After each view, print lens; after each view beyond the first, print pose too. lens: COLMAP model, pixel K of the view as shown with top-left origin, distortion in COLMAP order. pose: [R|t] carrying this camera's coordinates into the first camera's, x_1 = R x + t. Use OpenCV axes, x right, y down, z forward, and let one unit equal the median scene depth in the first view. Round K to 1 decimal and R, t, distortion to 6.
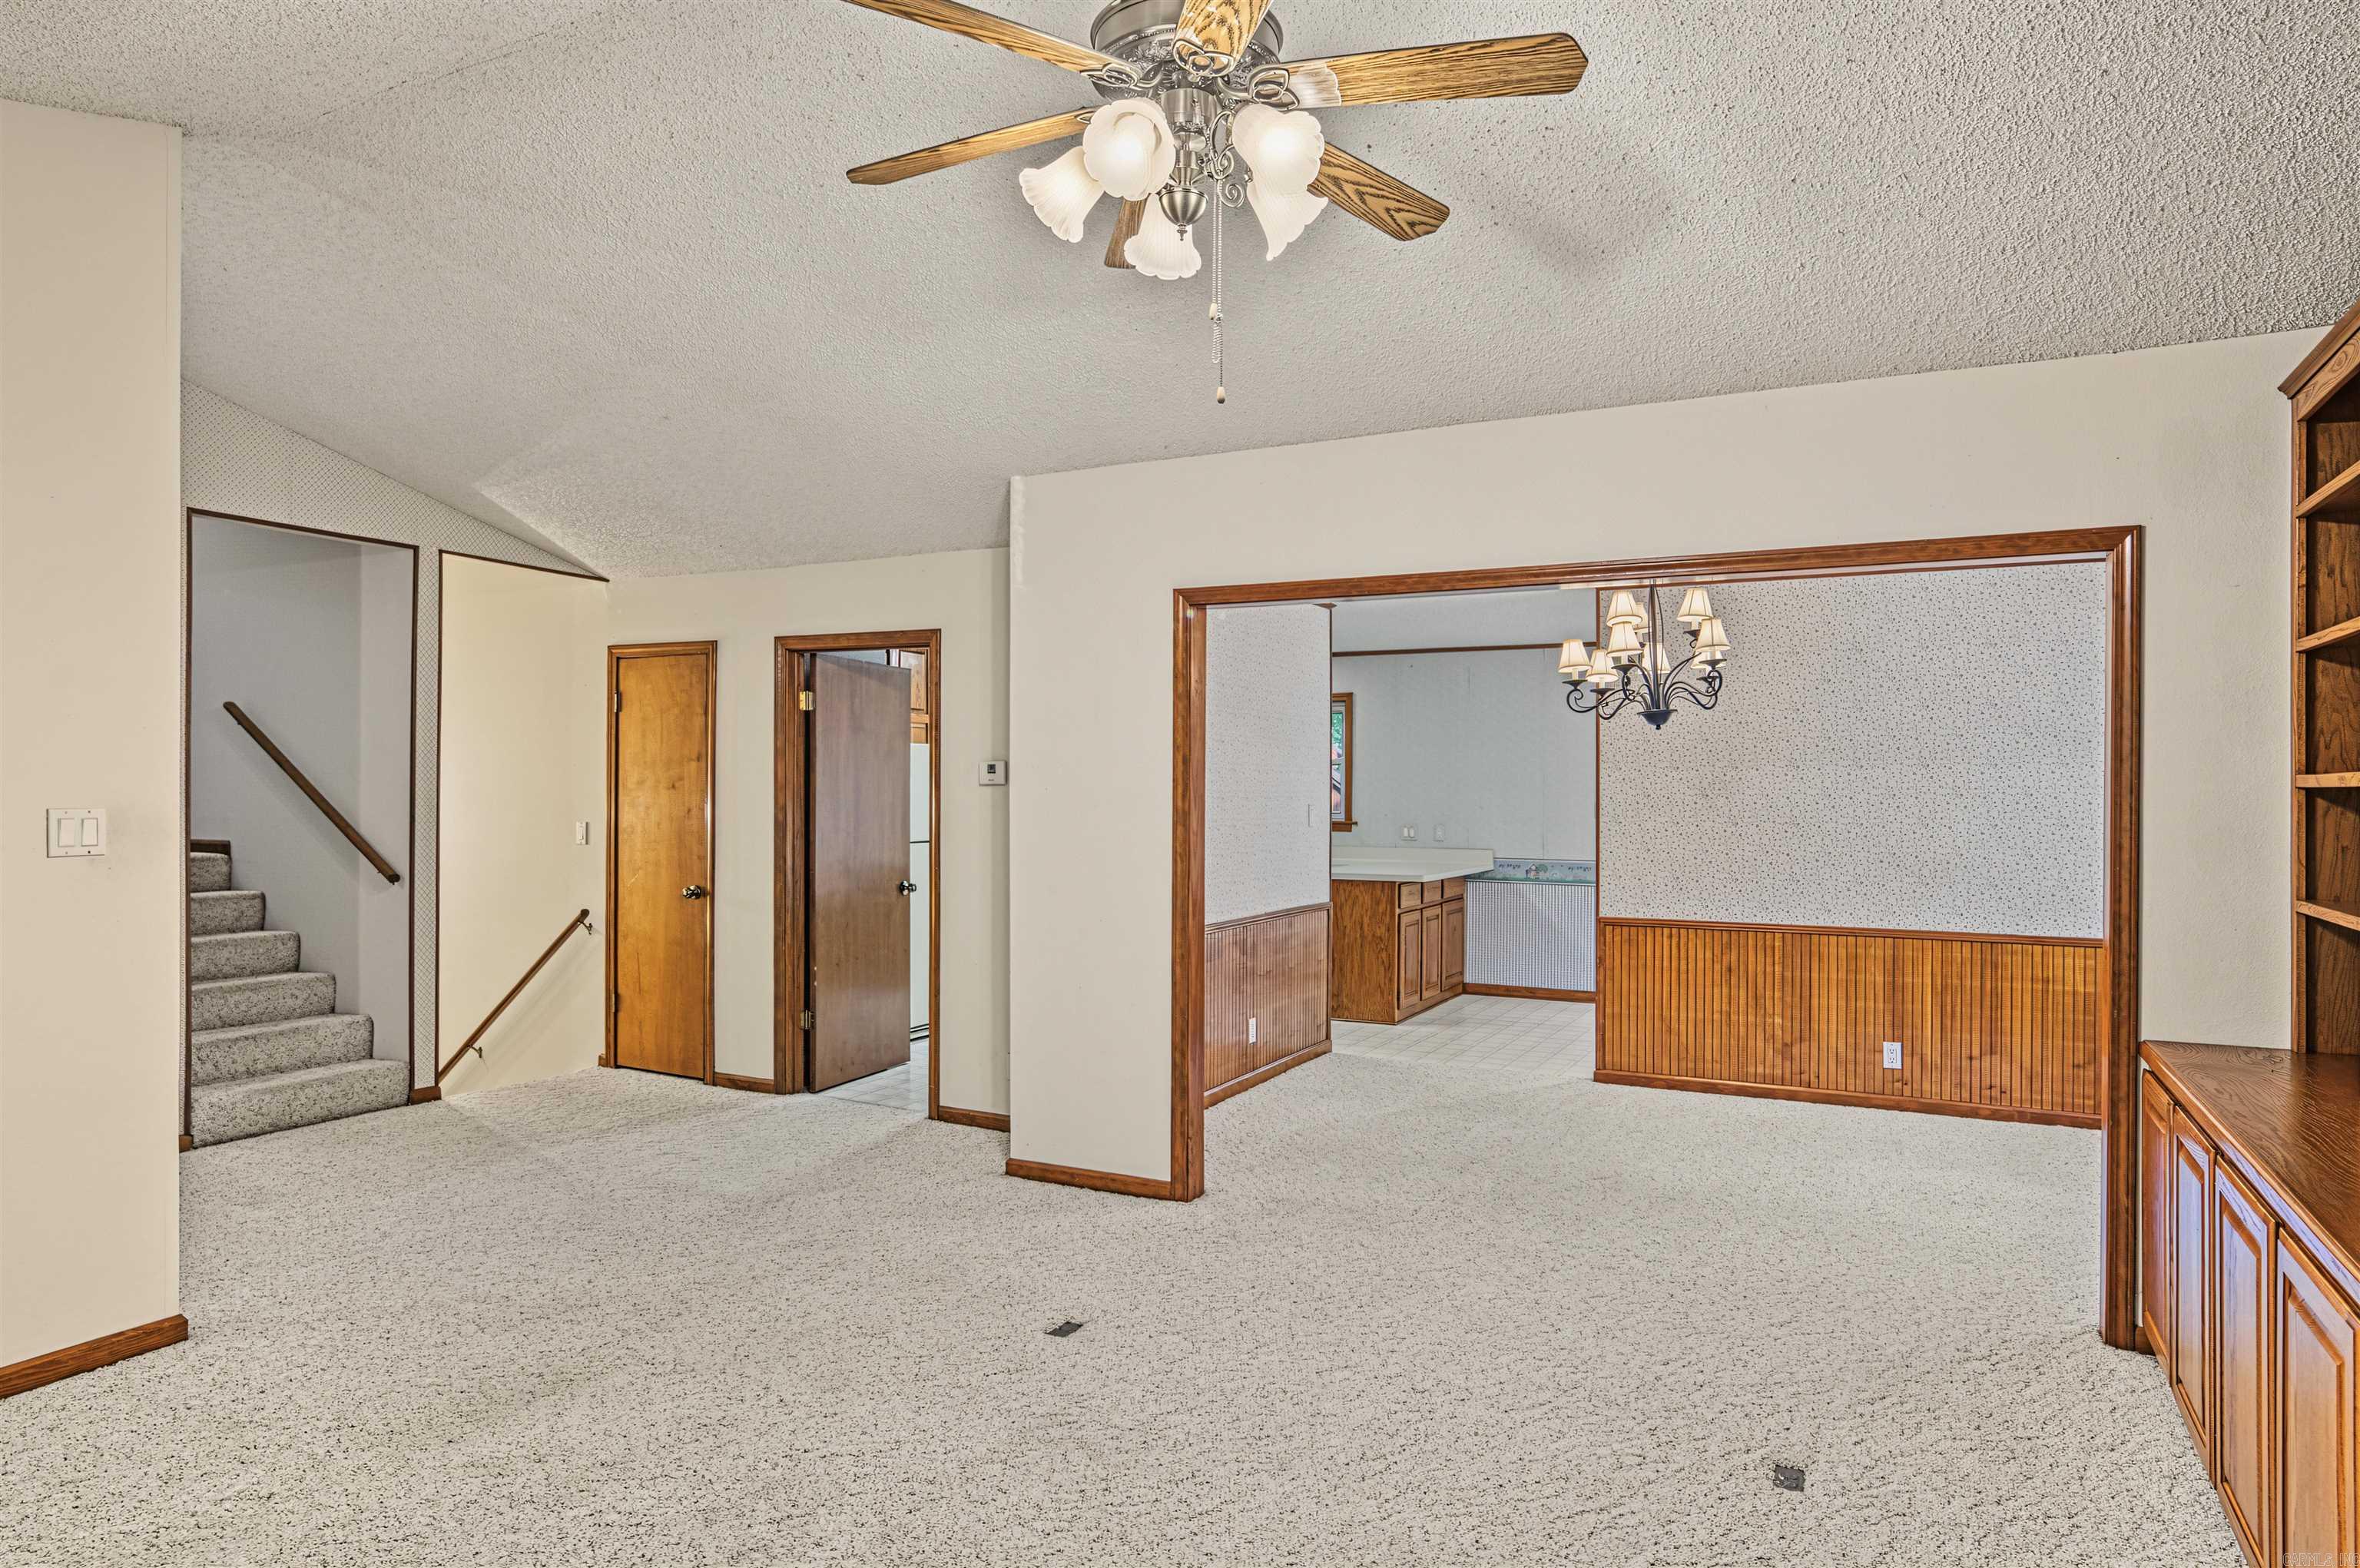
lens RADIAL K [[1389.8, 0, 1187.6], [0, 1389.8, 791.9], [0, 0, 1]] dist [-0.037494, 0.036483]
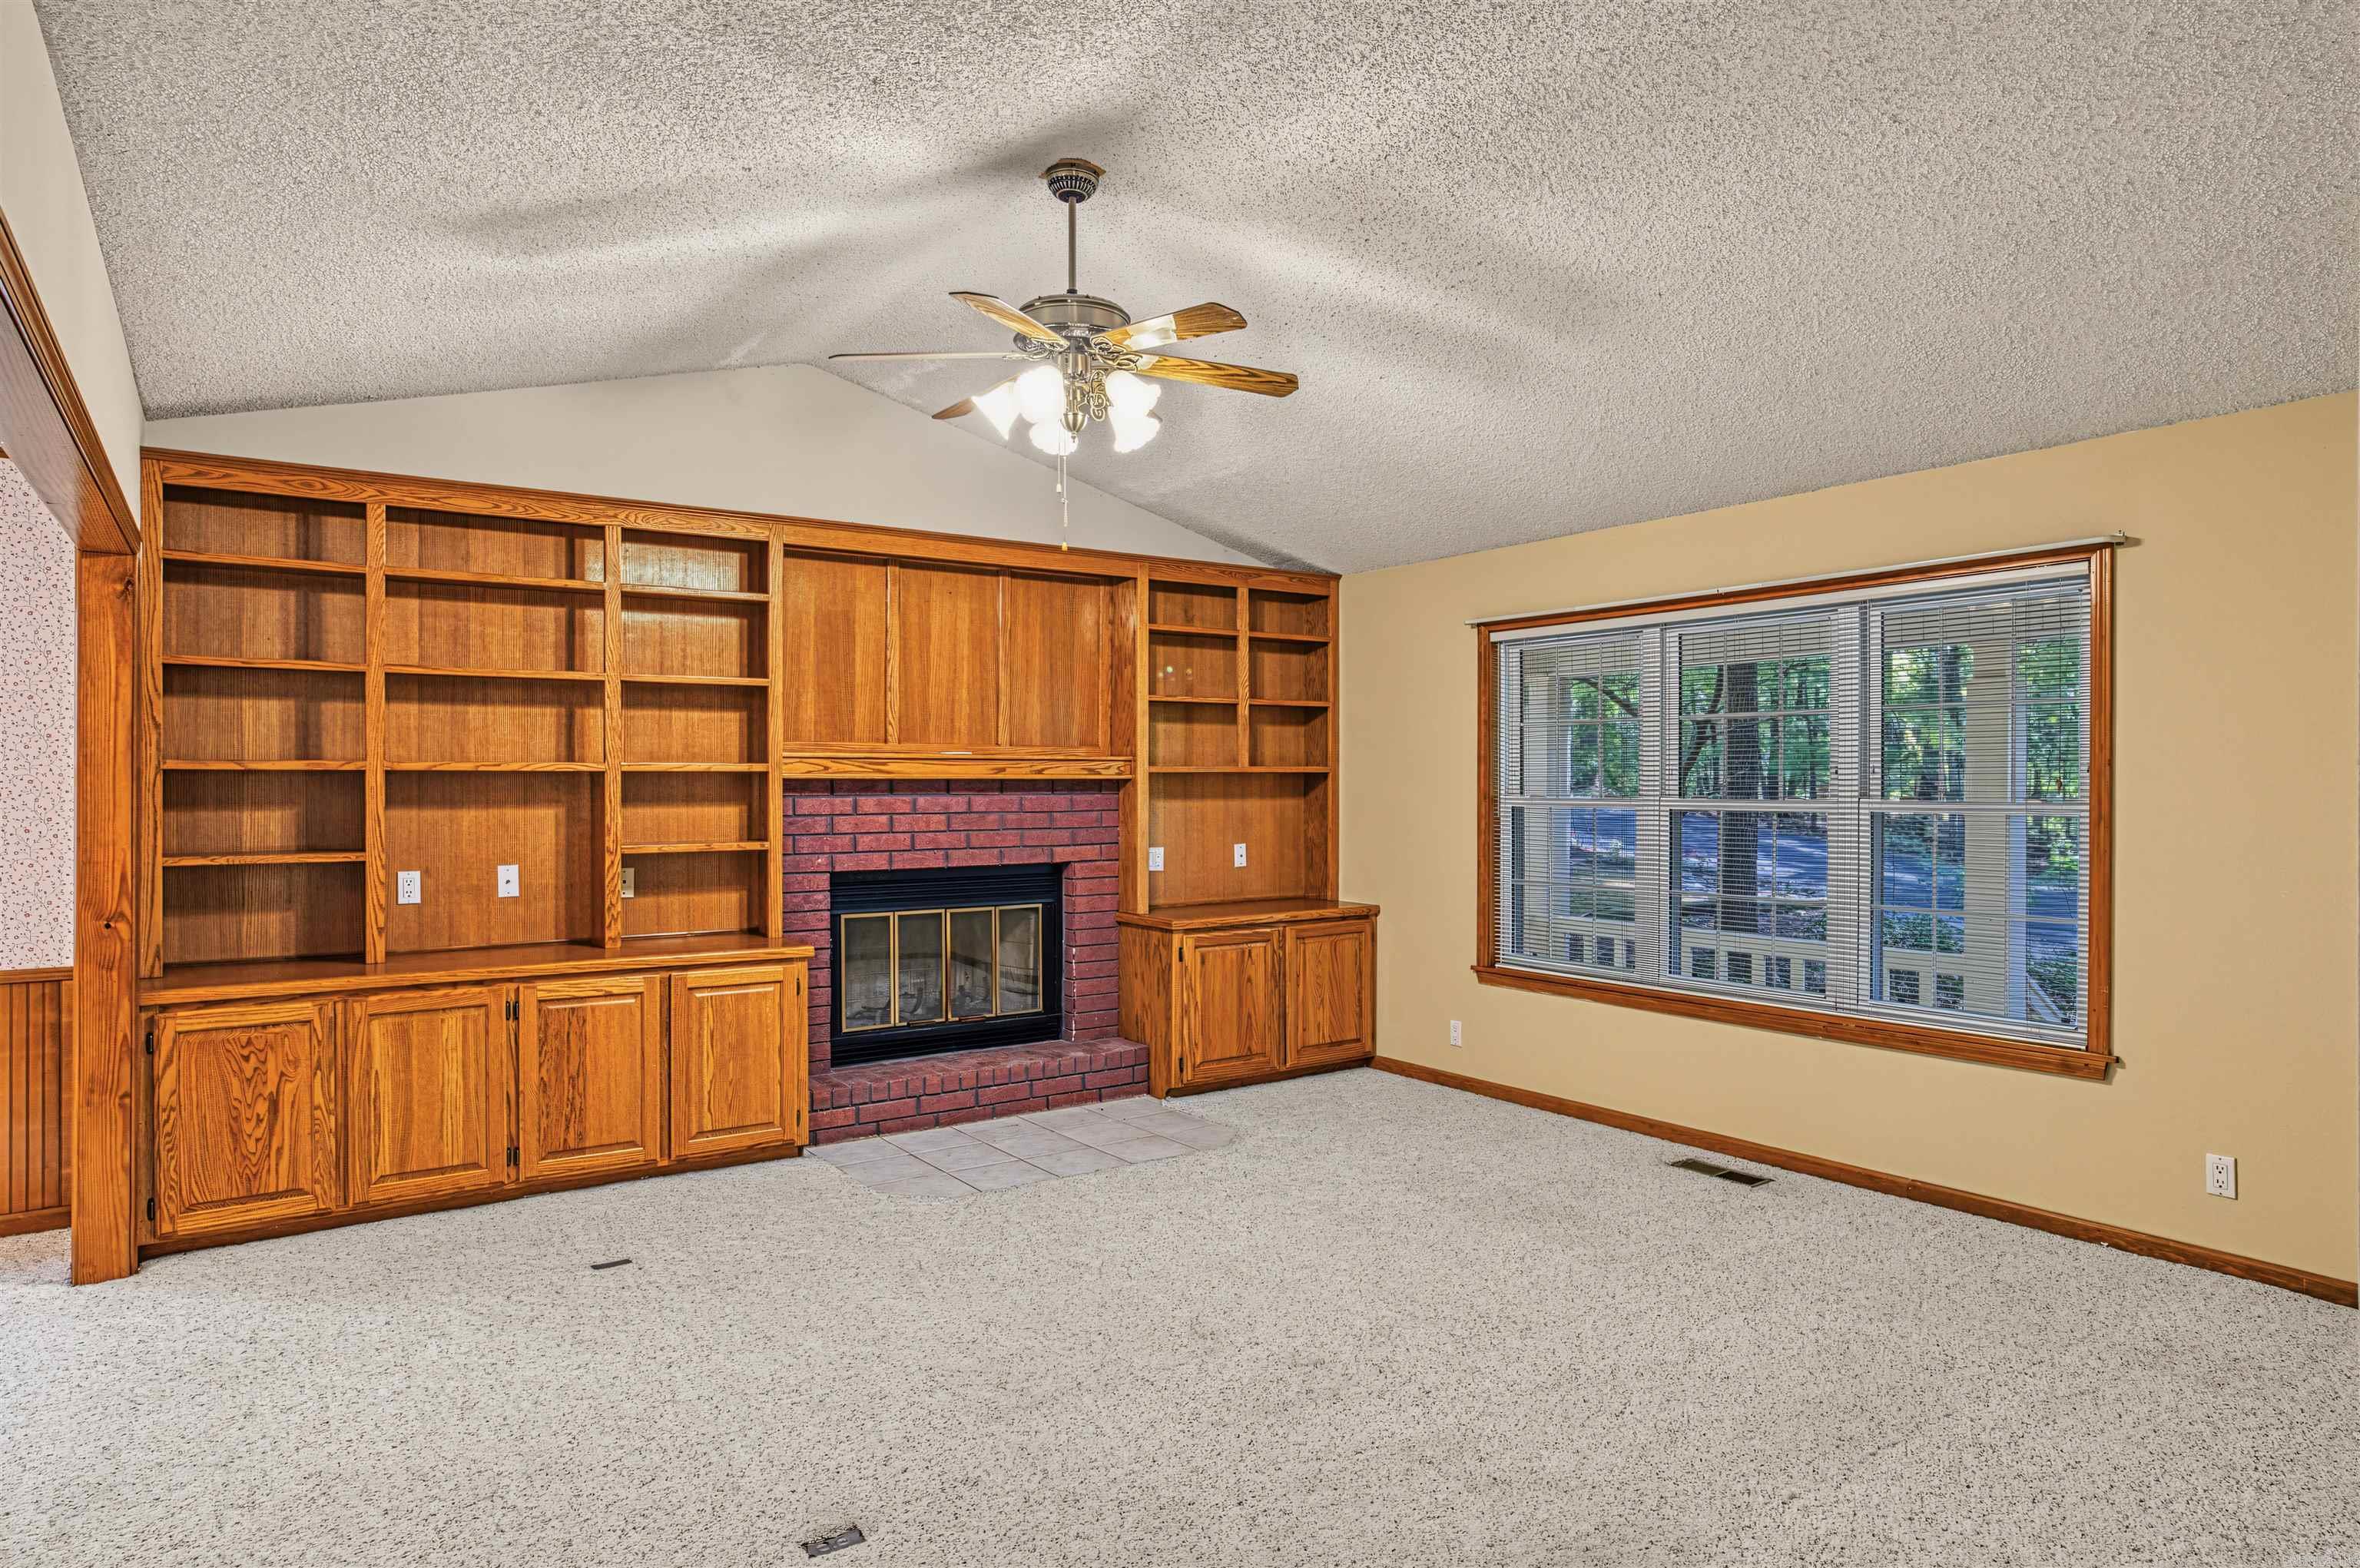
lens RADIAL K [[1360.5, 0, 1188.8], [0, 1360.5, 783.9], [0, 0, 1]] dist [-0.035846, 0.028394]
pose [[-0.885619, -0.008096, 0.464341, -0.316559], [-0.005450, 0.999960, 0.007039, -0.001378], [-0.464380, 0.003703, -0.885628, 0.858911]]
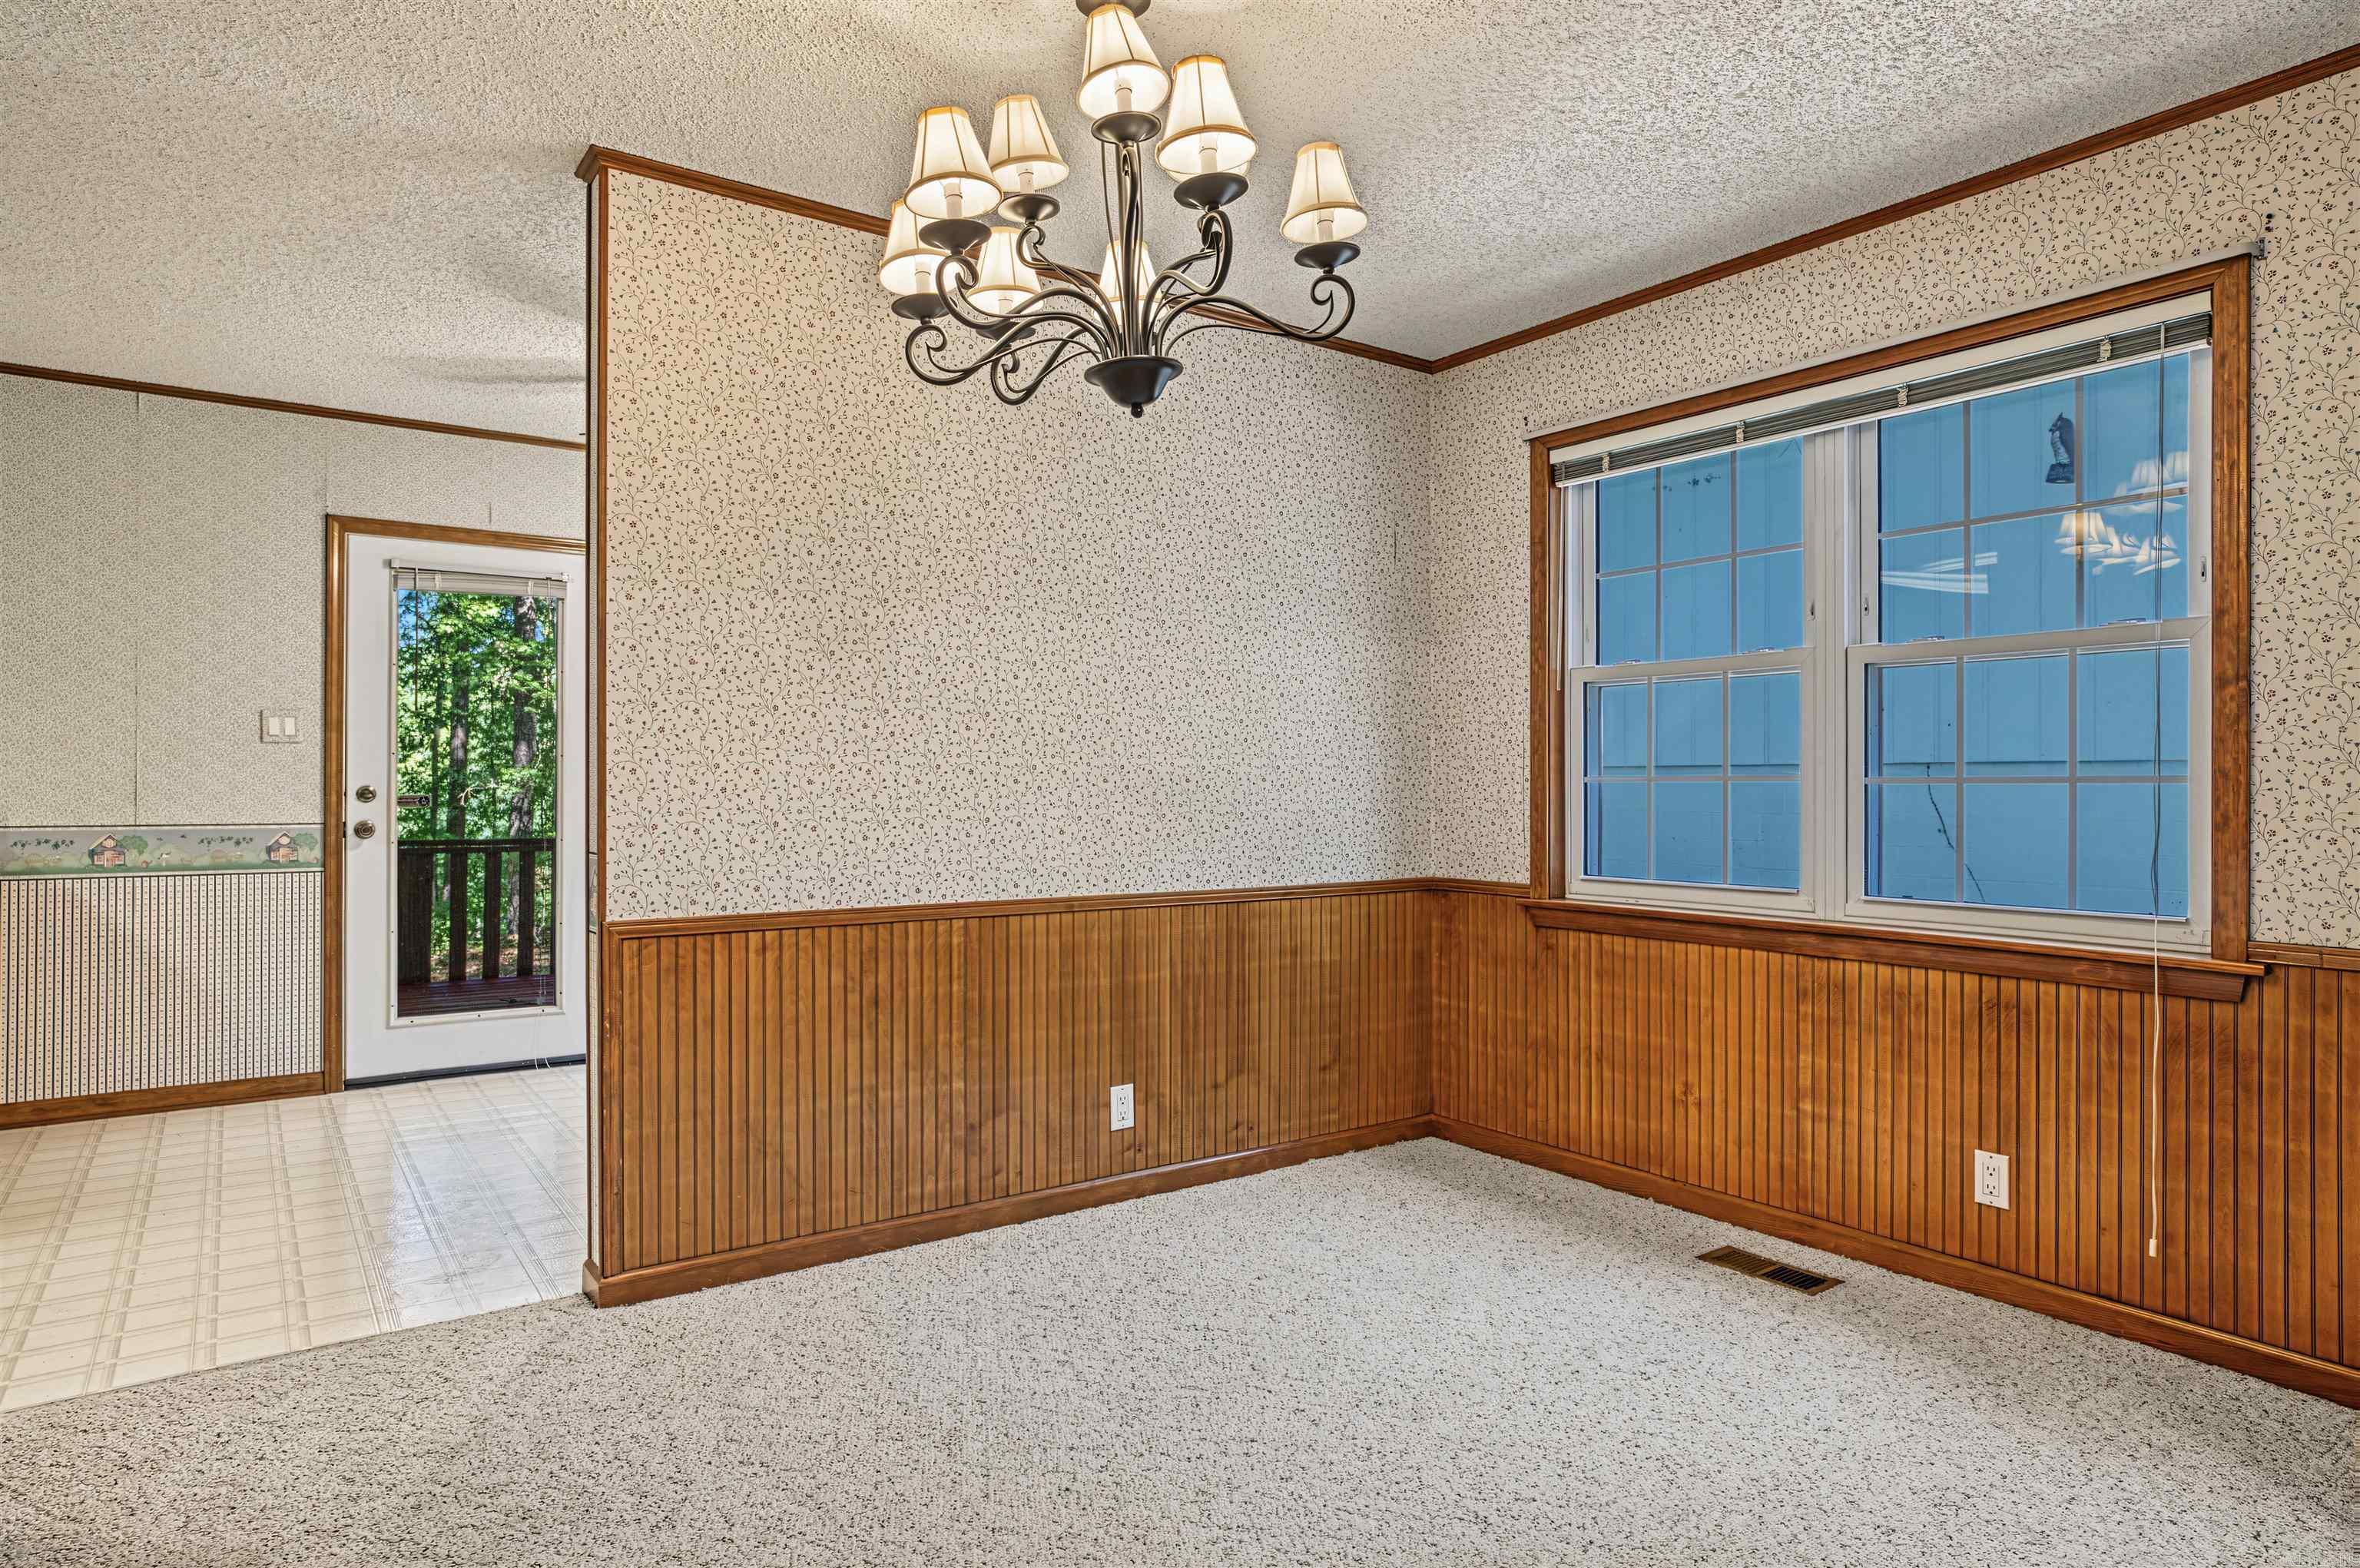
lens RADIAL K [[1360.5, 0, 1188.8], [0, 1360.5, 783.9], [0, 0, 1]] dist [-0.035846, 0.028394]
pose [[0.450178, -0.003331, 0.892933, 0.003943], [-0.000623, 0.999992, 0.004044, 0.047710], [-0.892939, -0.002377, 0.450172, 0.681977]]
